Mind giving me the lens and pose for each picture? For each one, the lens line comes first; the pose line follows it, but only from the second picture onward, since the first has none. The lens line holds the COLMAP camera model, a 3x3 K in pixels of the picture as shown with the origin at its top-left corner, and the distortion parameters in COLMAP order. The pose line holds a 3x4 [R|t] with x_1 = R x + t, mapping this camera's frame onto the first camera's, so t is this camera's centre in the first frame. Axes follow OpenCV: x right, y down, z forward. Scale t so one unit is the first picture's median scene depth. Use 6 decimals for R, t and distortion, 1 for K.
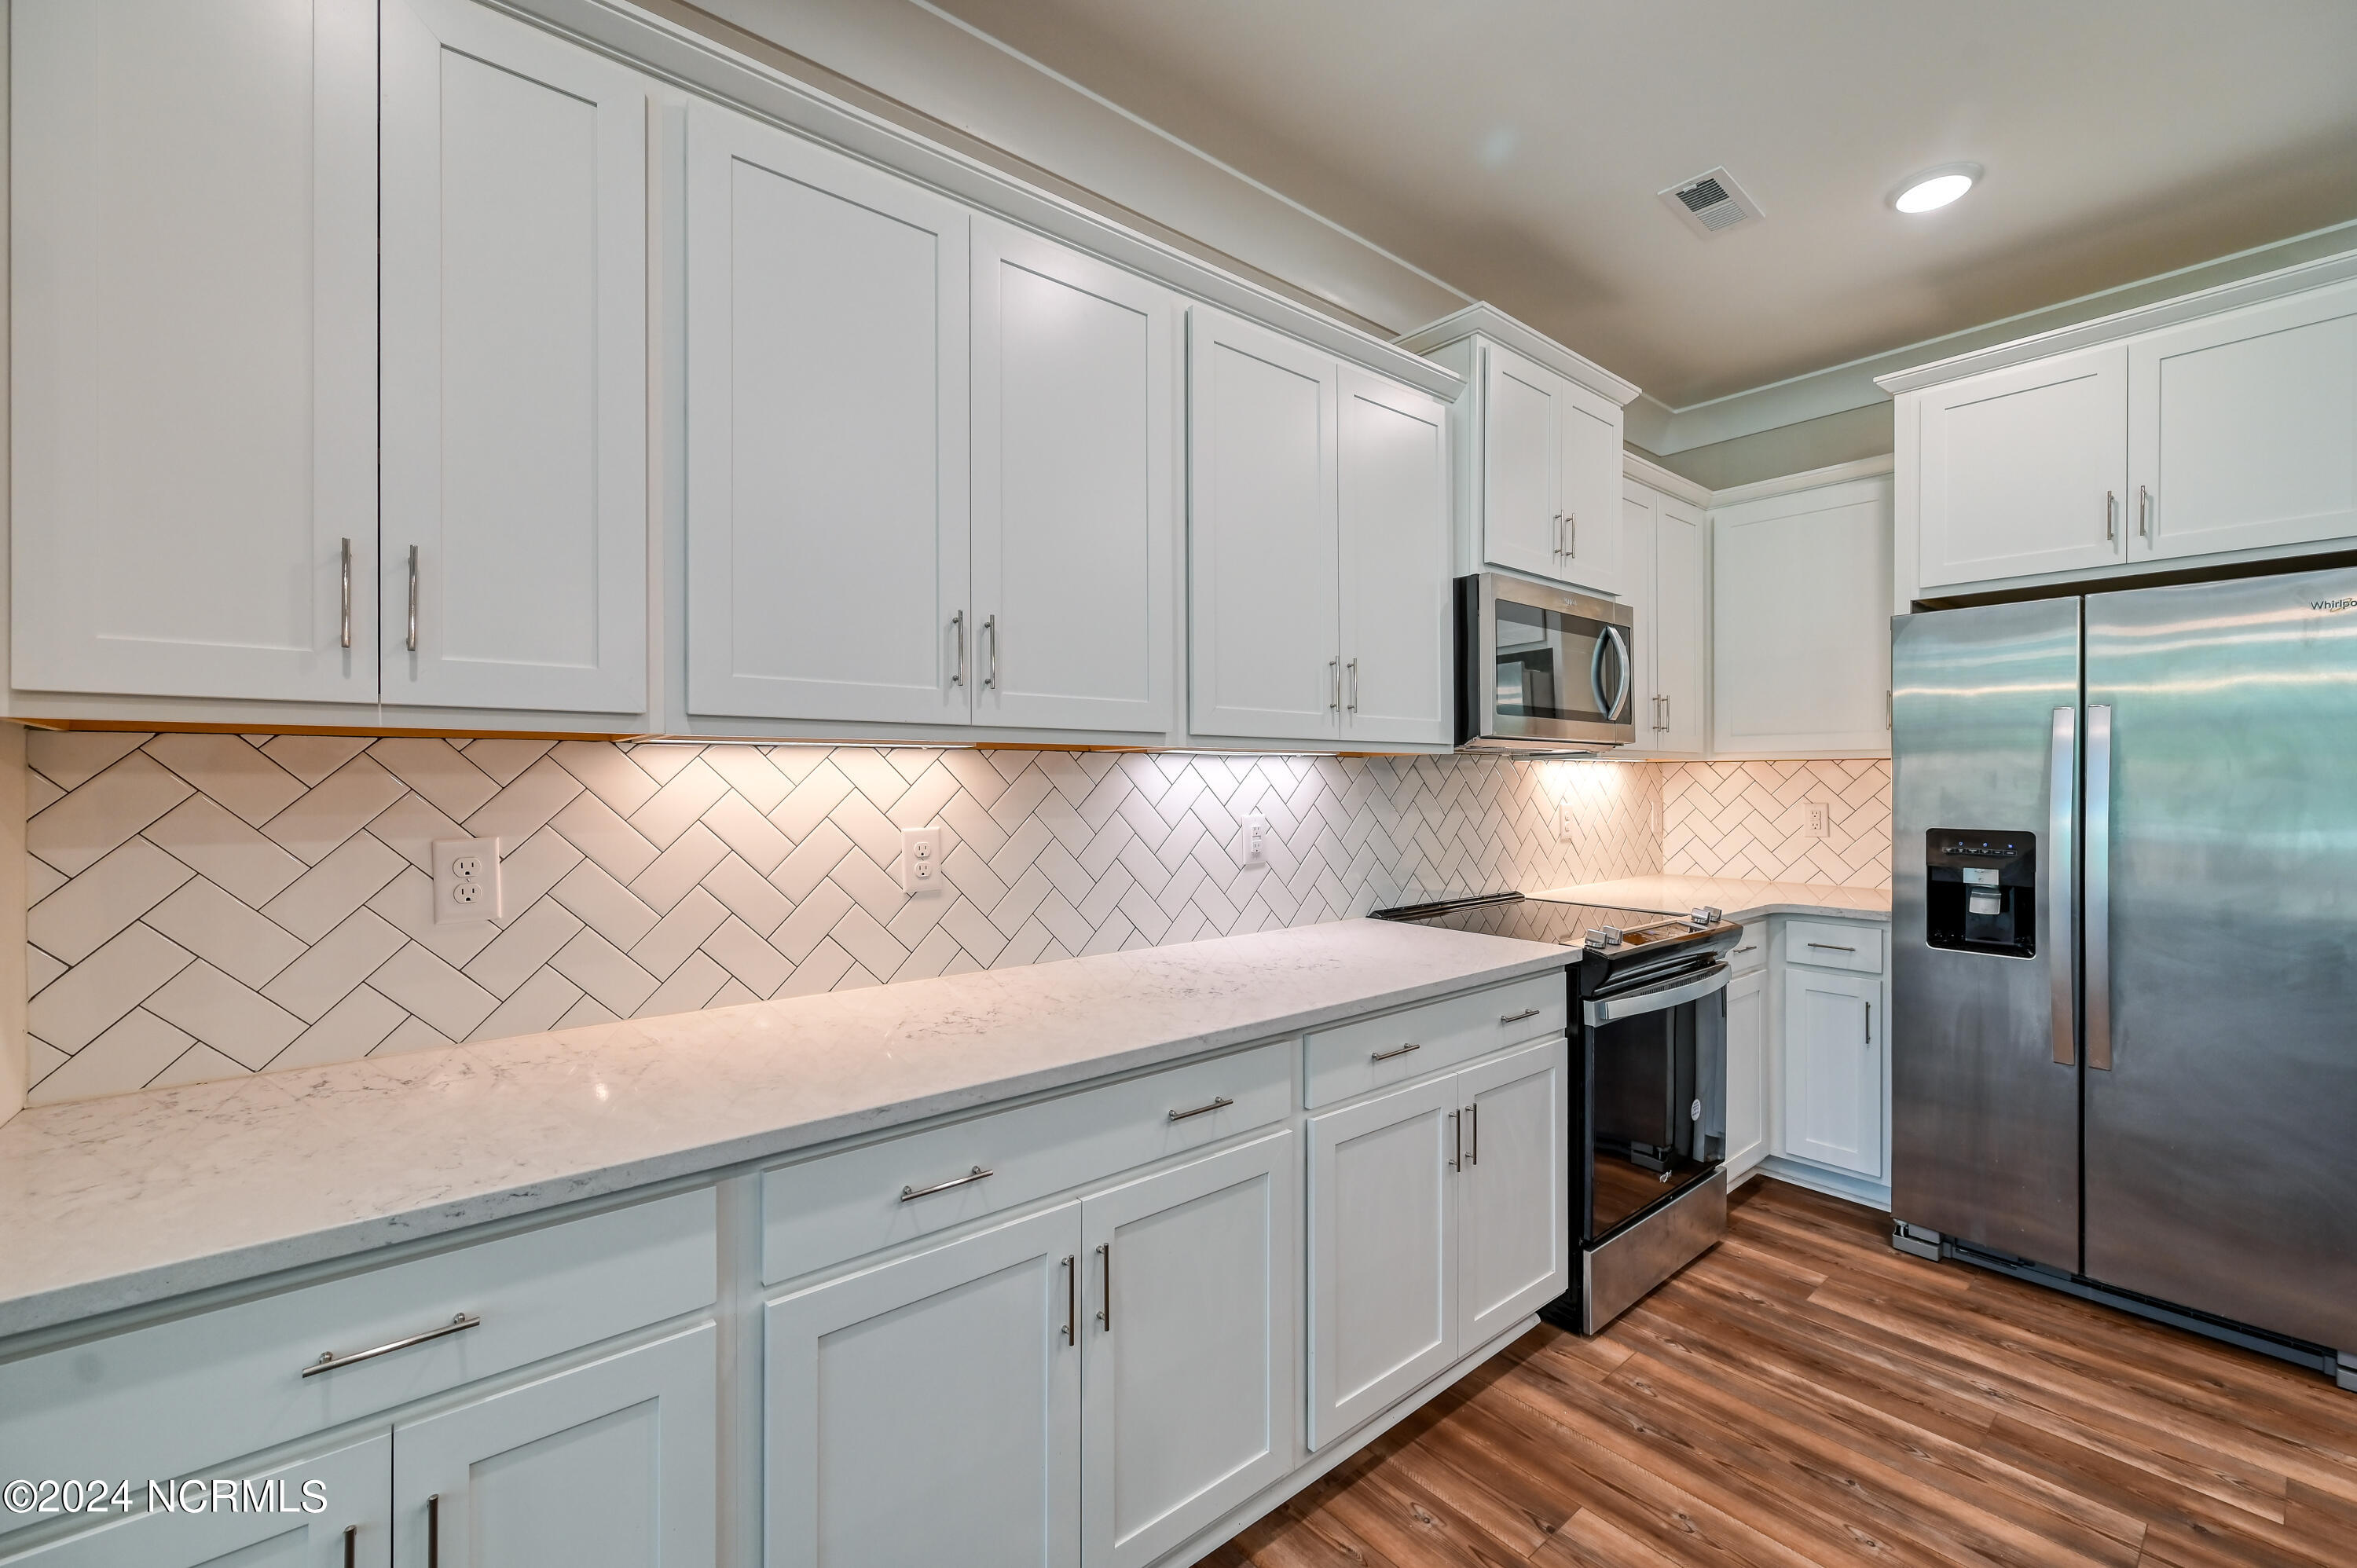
lens RADIAL K [[957.4, 0, 1187.1], [0, 957.4, 776.8], [0, 0, 1]] dist [-0.000272, 0.000530]
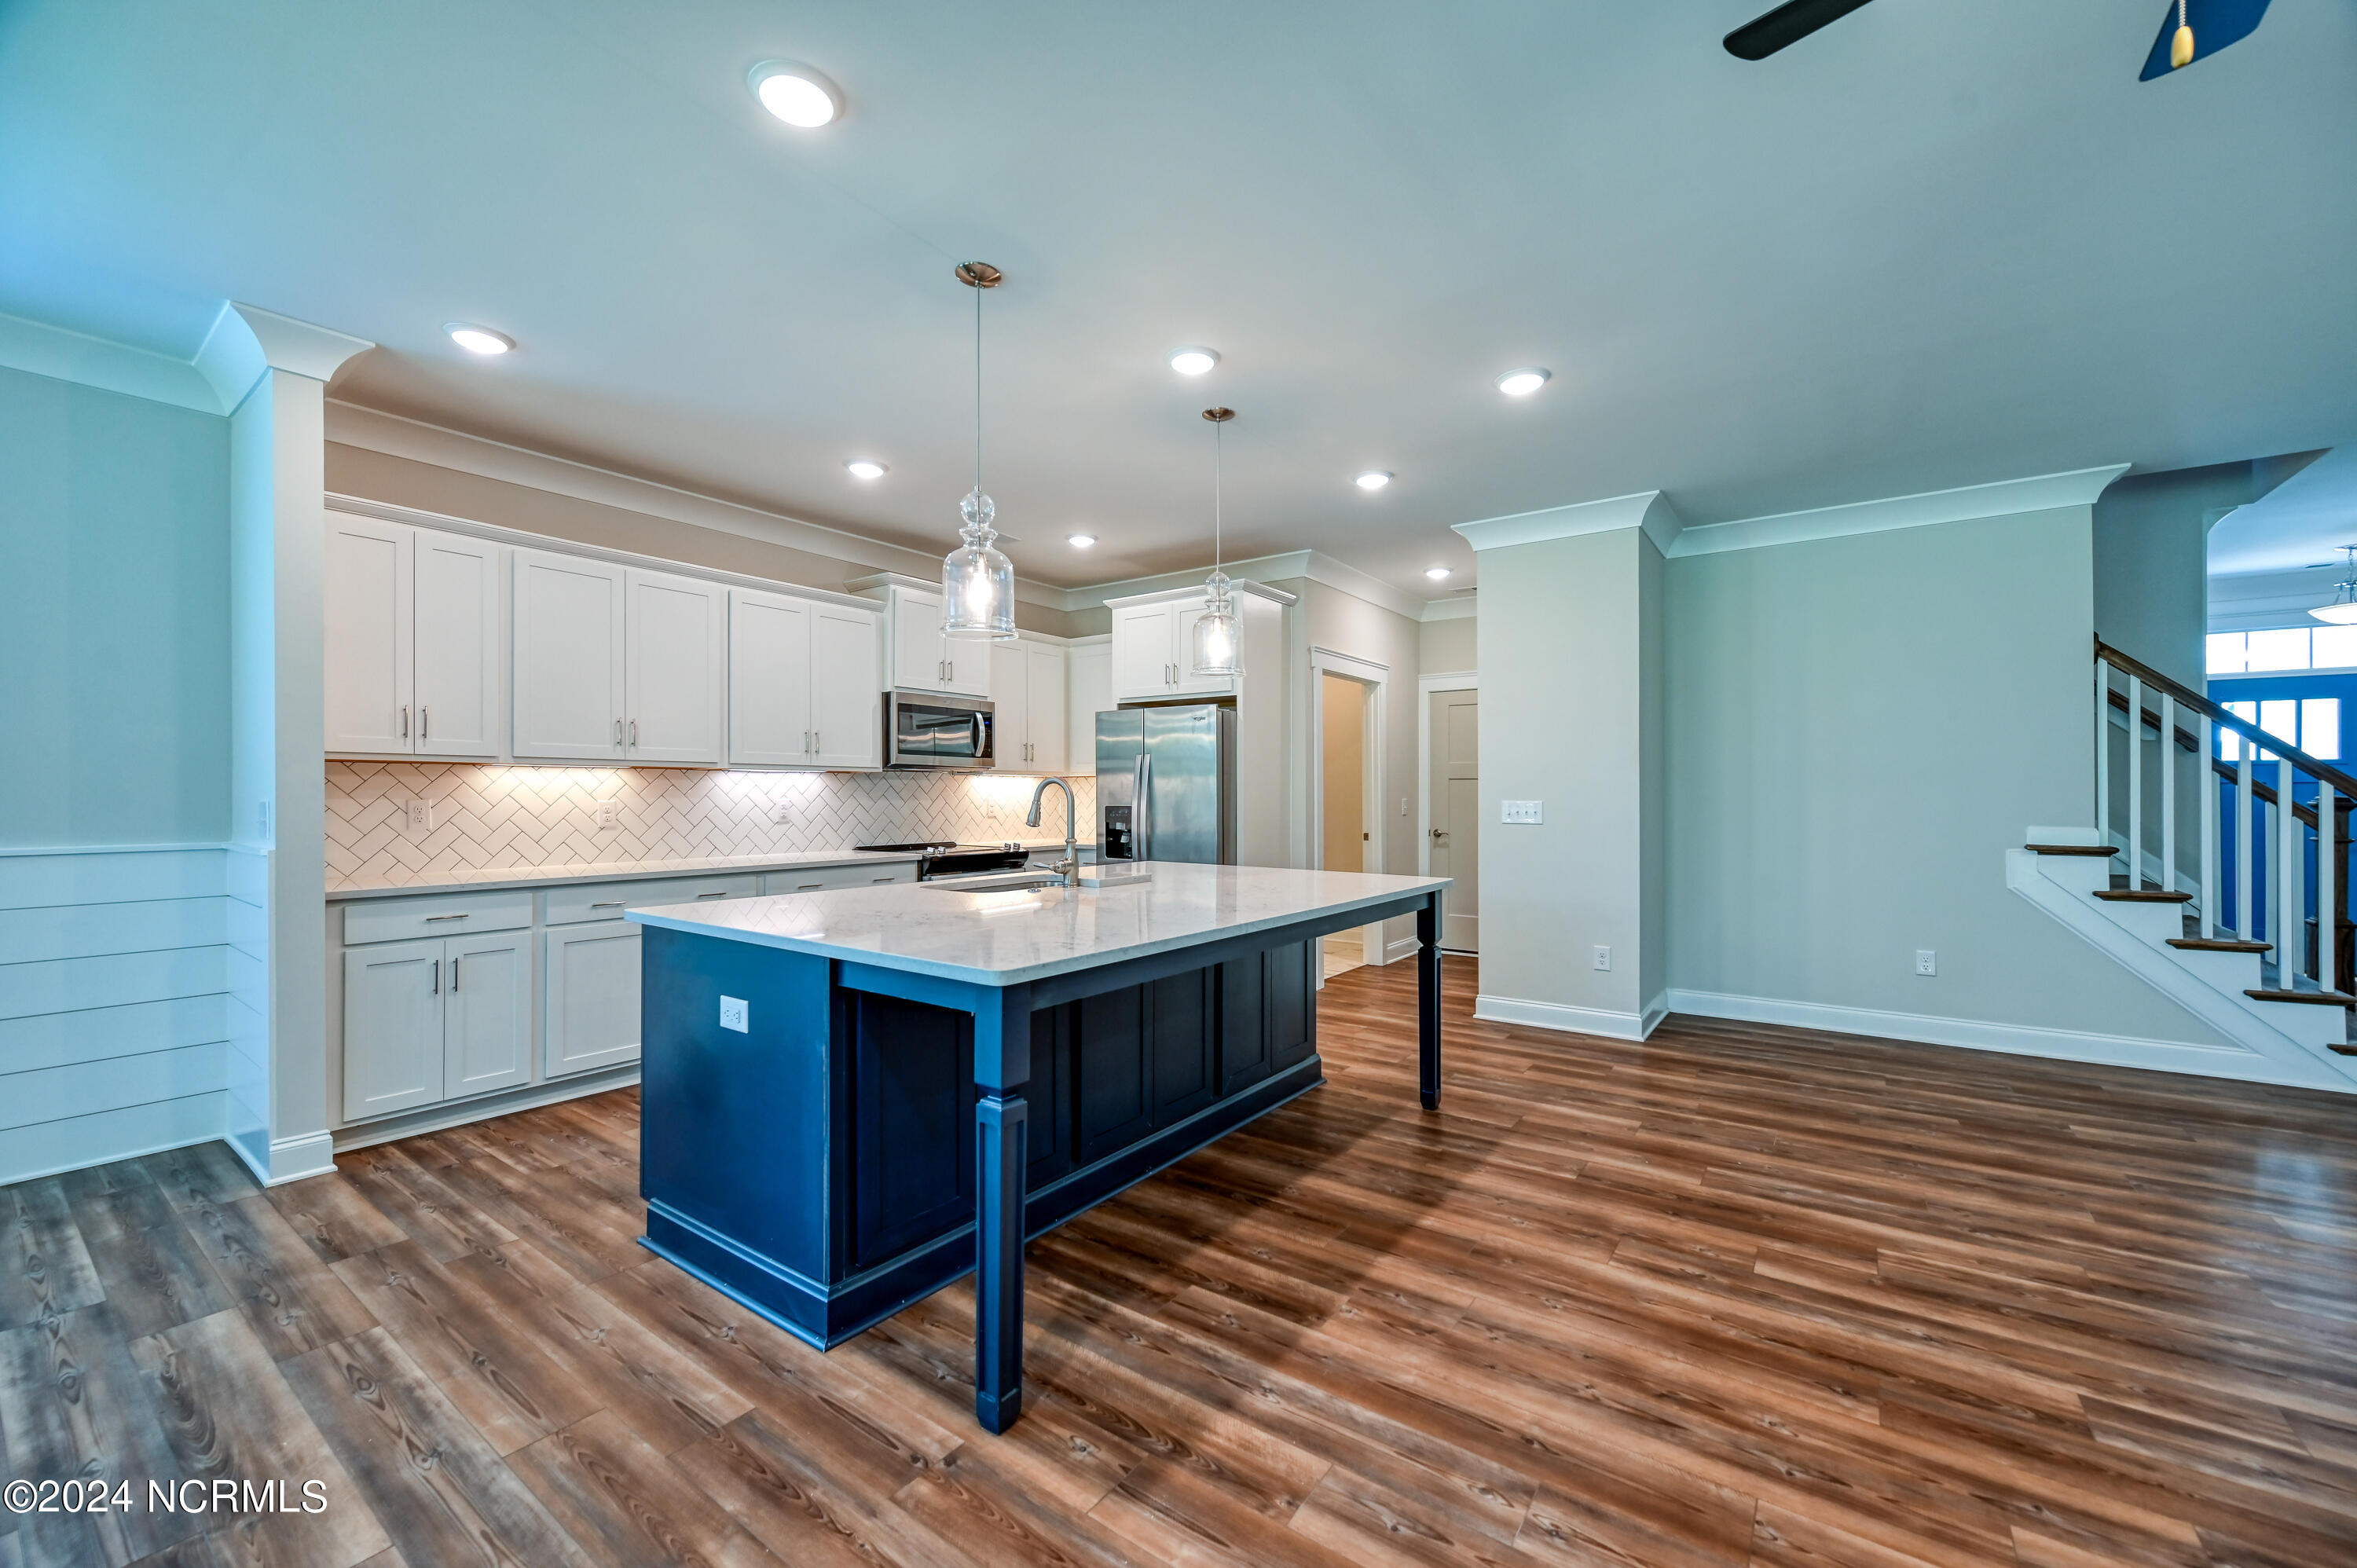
lens RADIAL K [[926.0, 0, 1184.4], [0, 926.0, 785.7], [0, 0, 1]] dist [0.000287, -0.000279]
pose [[0.968300, 0.005490, 0.249731, 0.461500], [-0.004007, 0.999971, -0.006446, 0.020607], [-0.249759, 0.005240, 0.968294, -1.367068]]
